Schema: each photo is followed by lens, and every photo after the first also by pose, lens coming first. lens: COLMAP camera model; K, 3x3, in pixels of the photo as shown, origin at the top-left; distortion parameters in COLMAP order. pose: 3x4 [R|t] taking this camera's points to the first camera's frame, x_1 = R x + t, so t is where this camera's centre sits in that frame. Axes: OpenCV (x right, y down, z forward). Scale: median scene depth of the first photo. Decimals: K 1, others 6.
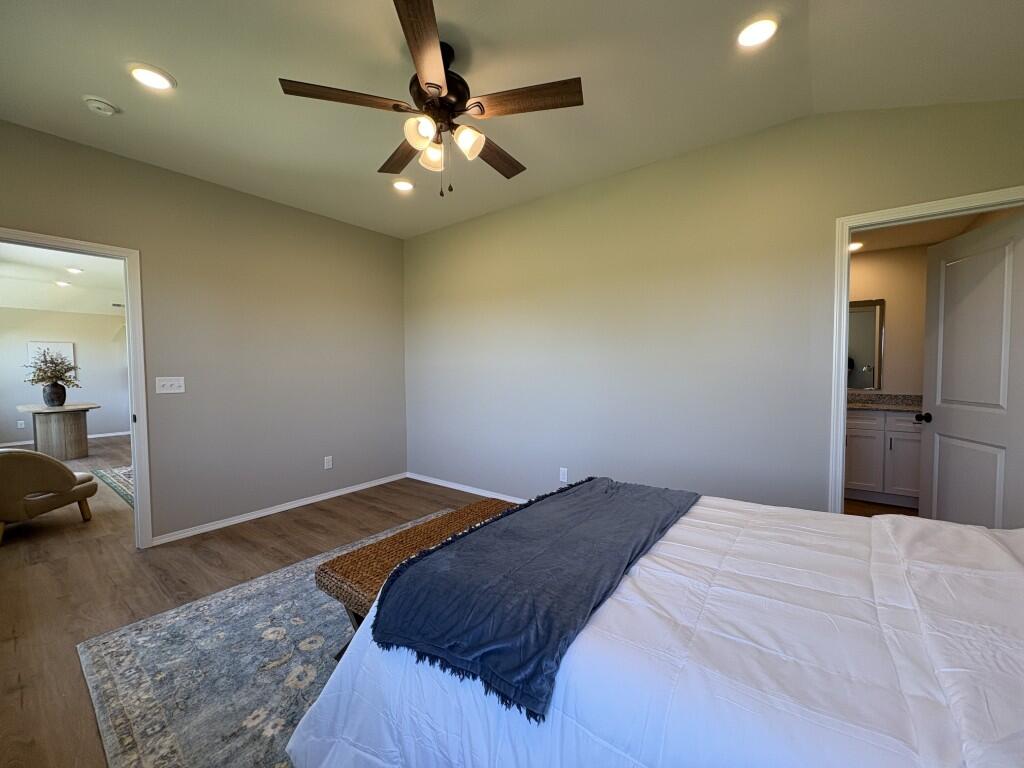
lens RADIAL K [[407.2, 0, 512.0], [0, 407.2, 384.0], [0, 0, 1]] dist [0.000547, 0.000174]
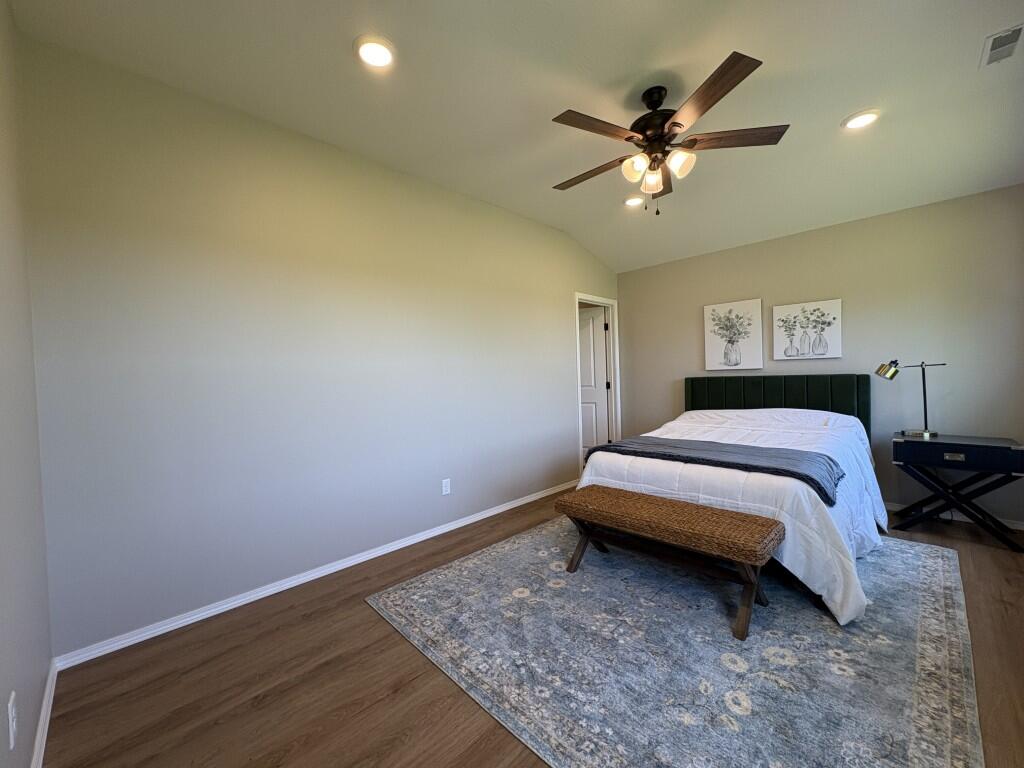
lens RADIAL K [[410.1, 0, 512.0], [0, 410.1, 384.0], [0, 0, 1]] dist [0.001093, 0.000482]
pose [[0.131685, -0.015837, 0.991165, -1.397580], [0.069767, 0.997541, 0.006670, -0.014761], [-0.988834, 0.068272, 0.132466, 1.283037]]
